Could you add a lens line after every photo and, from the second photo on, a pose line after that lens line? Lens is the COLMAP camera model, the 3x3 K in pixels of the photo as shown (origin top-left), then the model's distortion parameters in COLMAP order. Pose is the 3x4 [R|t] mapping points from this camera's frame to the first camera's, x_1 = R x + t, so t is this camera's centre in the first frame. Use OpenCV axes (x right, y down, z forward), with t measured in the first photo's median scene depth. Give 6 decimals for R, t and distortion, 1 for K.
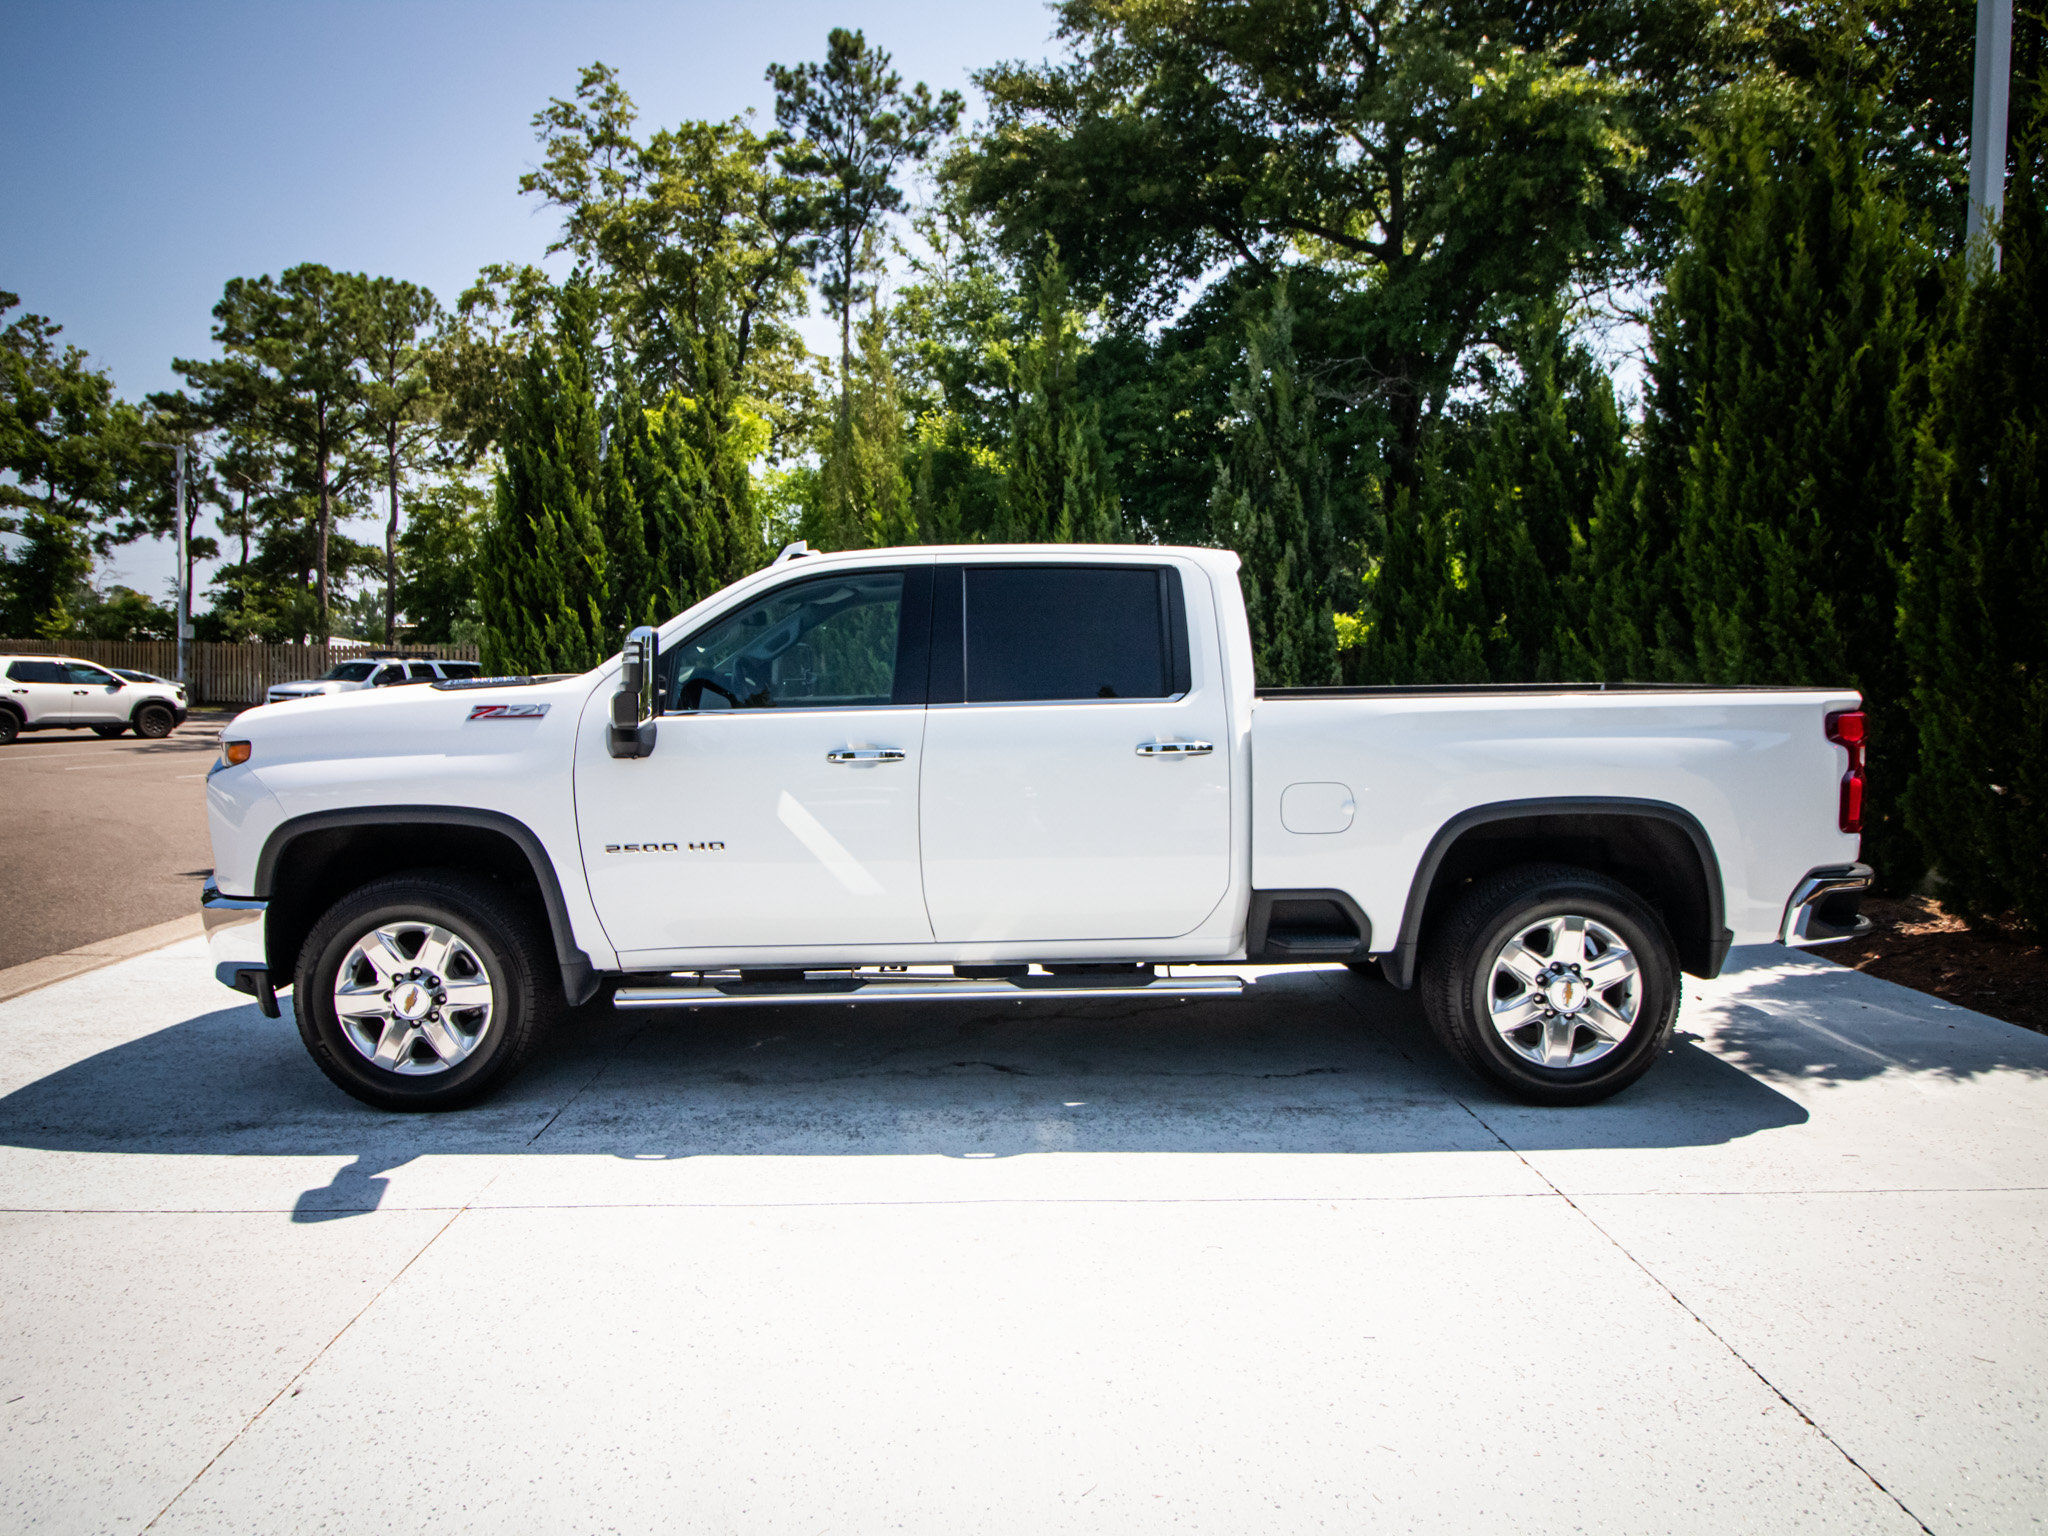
lens RADIAL K [[1139.5, 0, 1006.4], [0, 1139.5, 766.1], [0, 0, 1]] dist [0.001237, -0.015562]
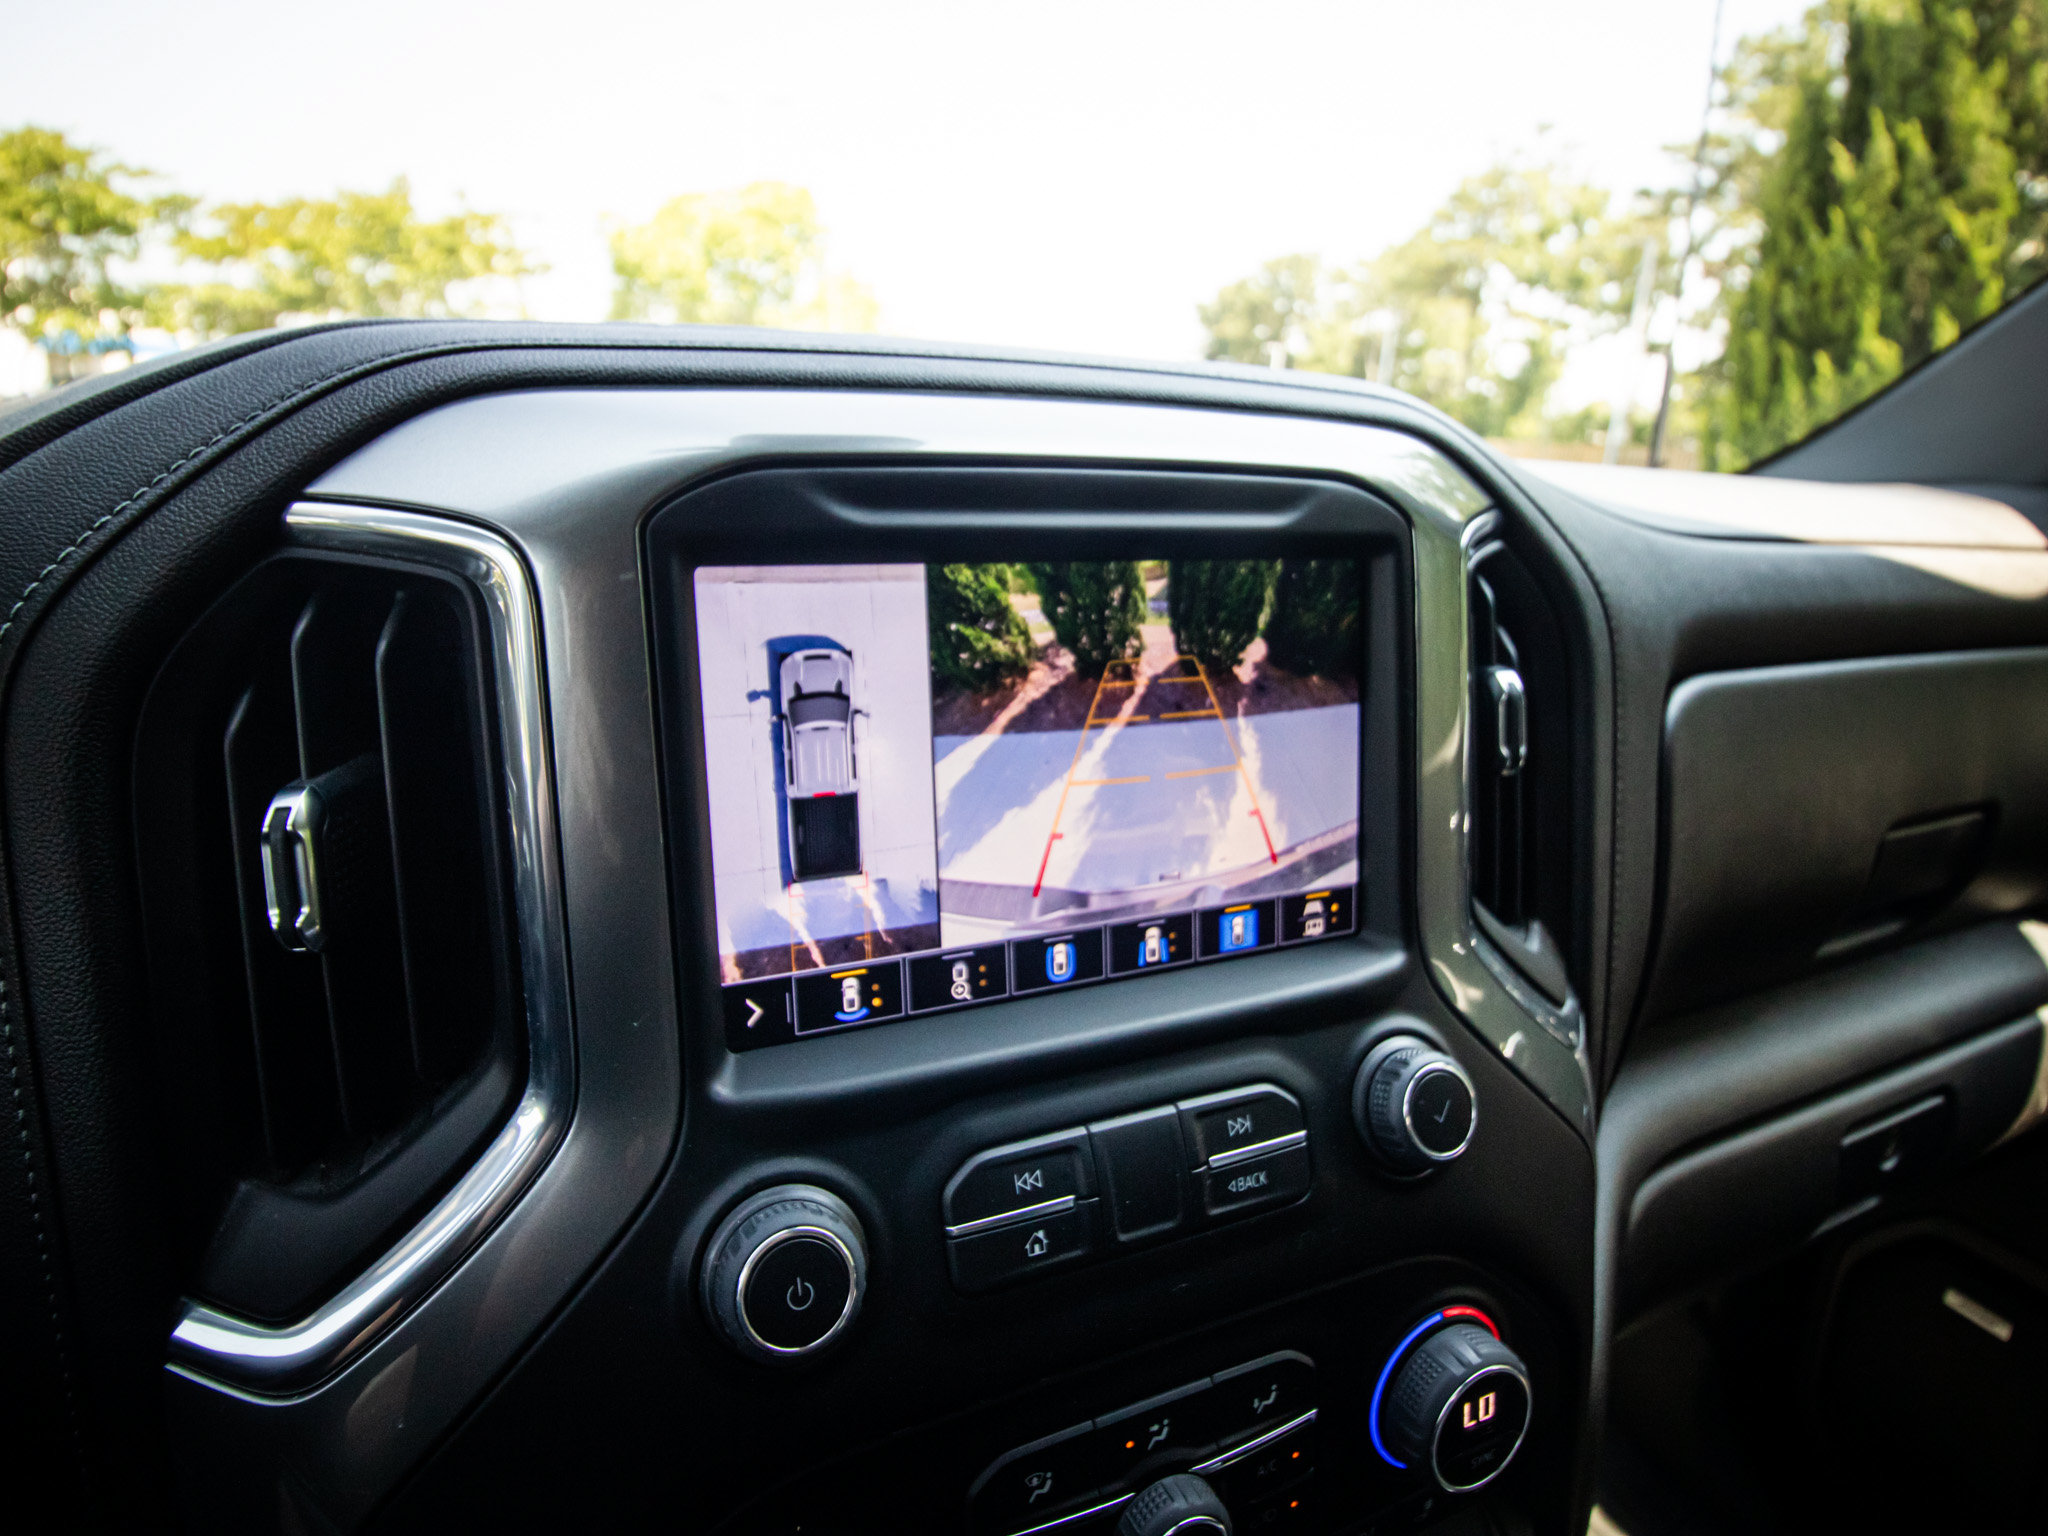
lens RADIAL K [[1061.2, 0, 1016.2], [0, 1061.2, 754.7], [0, 0, 1]] dist [-0.001746, -0.013088]
pose [[0.393889, 0.262064, -0.881007, -0.225920], [-0.109145, 0.965048, 0.238265, -0.088518], [0.912655, 0.002307, 0.408725, 1.181634]]
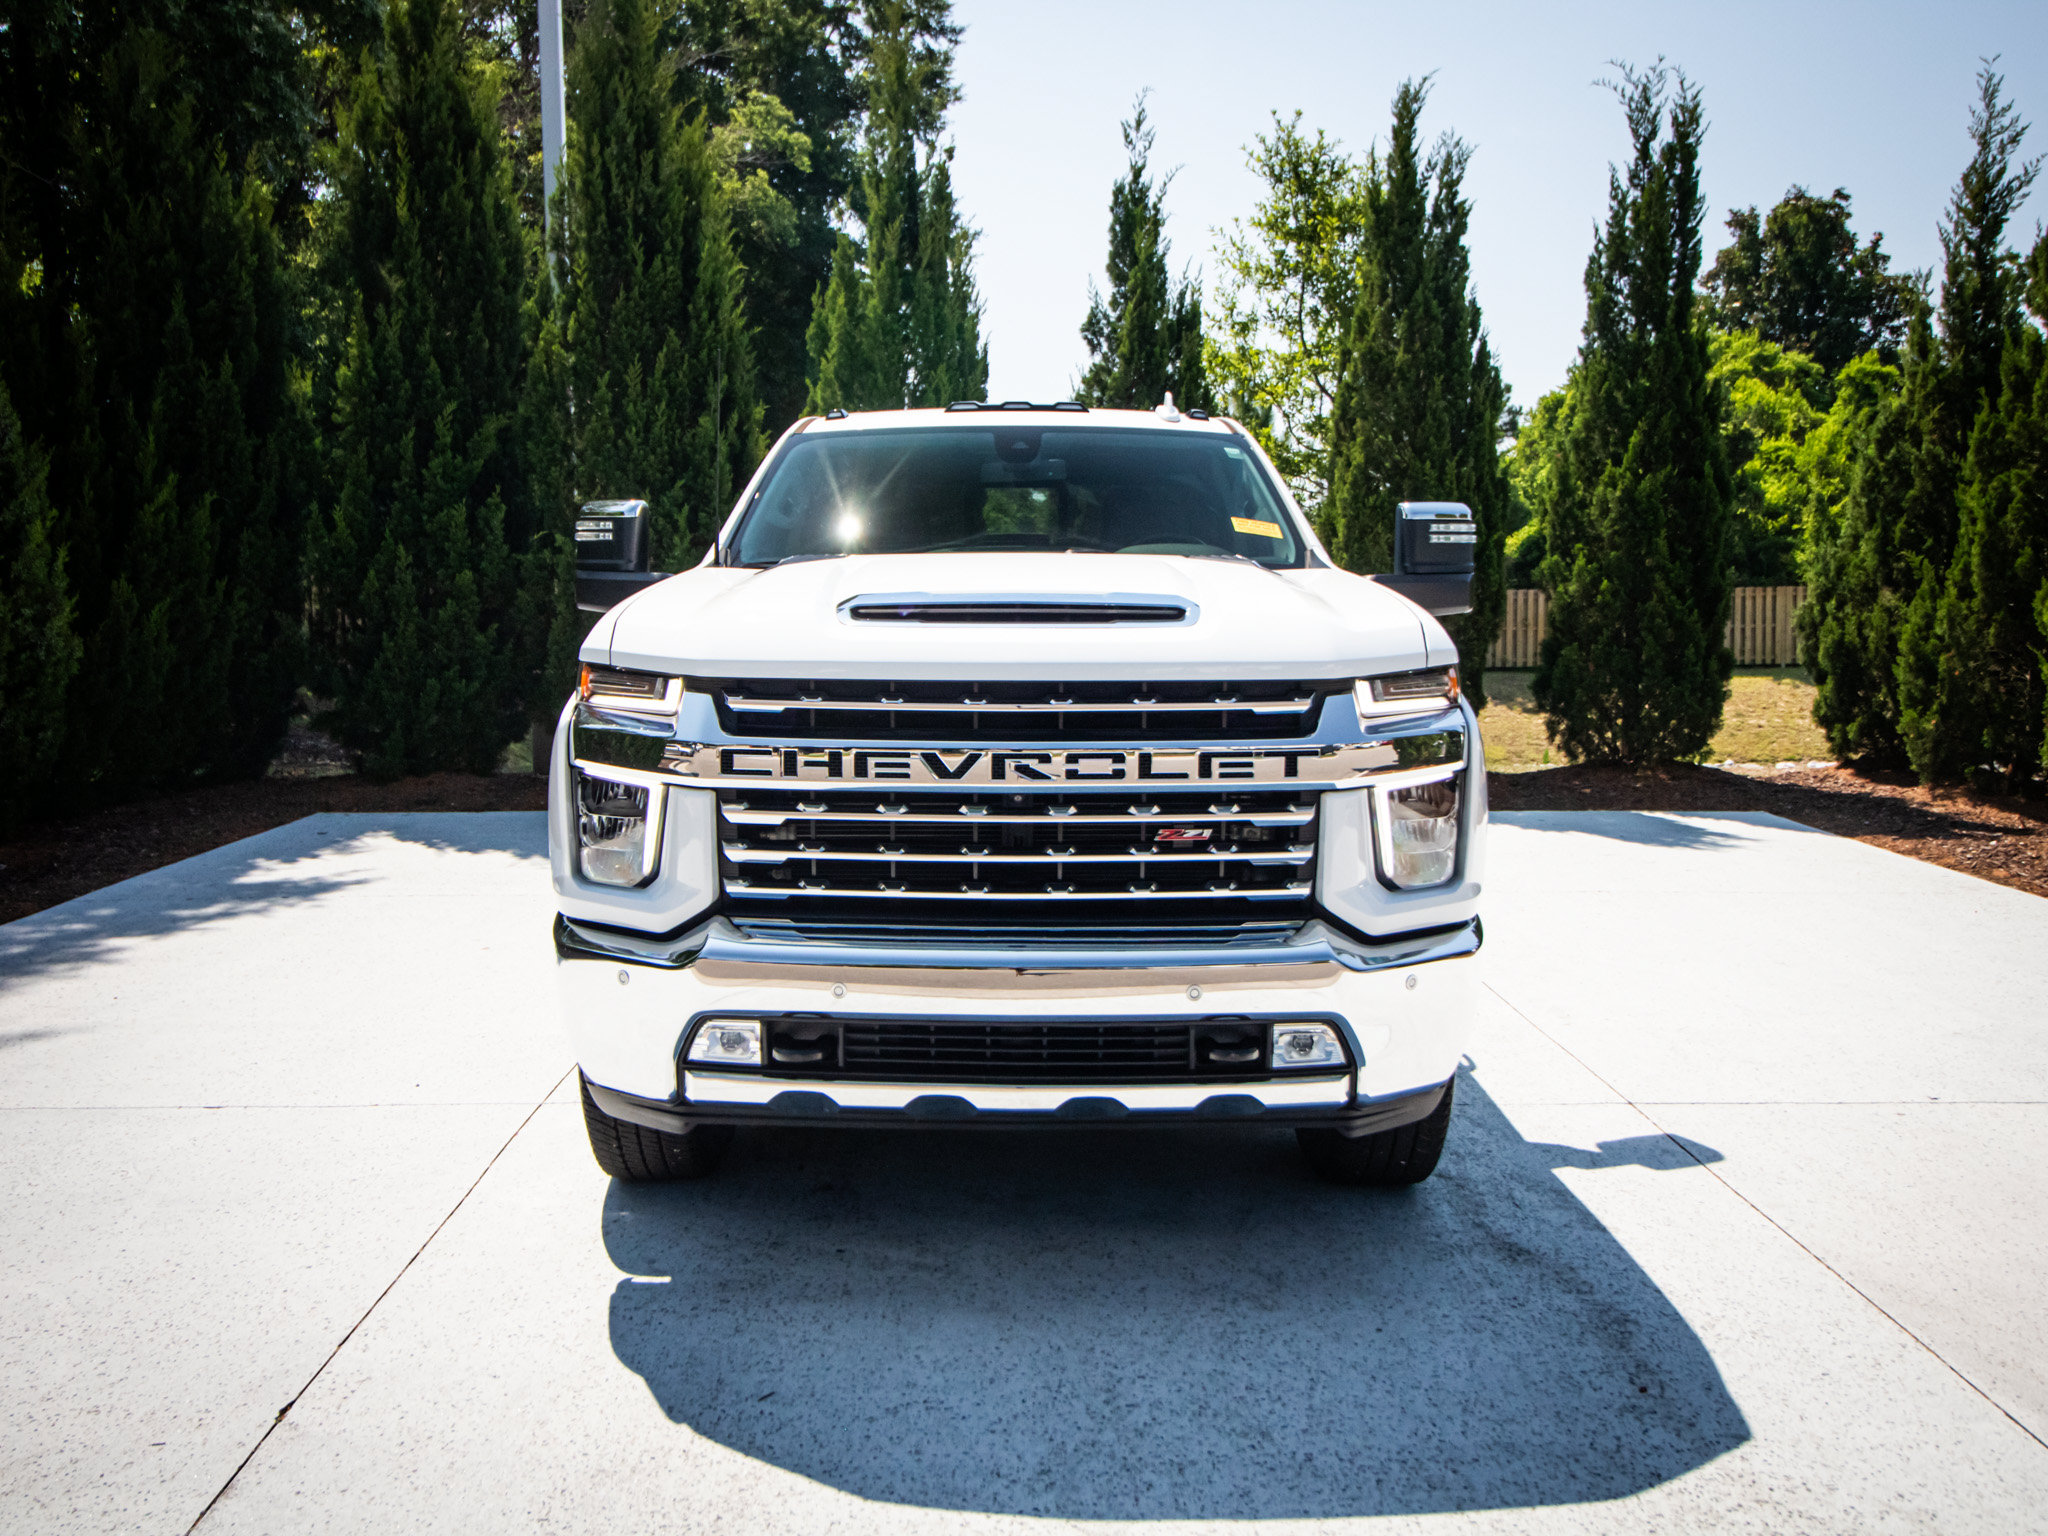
lens RADIAL K [[1718.4, 0, 1024.0], [0, 1718.4, 768.0], [0, 0, 1]] dist [0.012325, 0.004641]
pose [[0.009397, -0.110812, 0.993797, -1.571052], [0.080849, 0.990671, 0.109699, -0.082038], [-0.996682, 0.079317, 0.018268, 1.204666]]
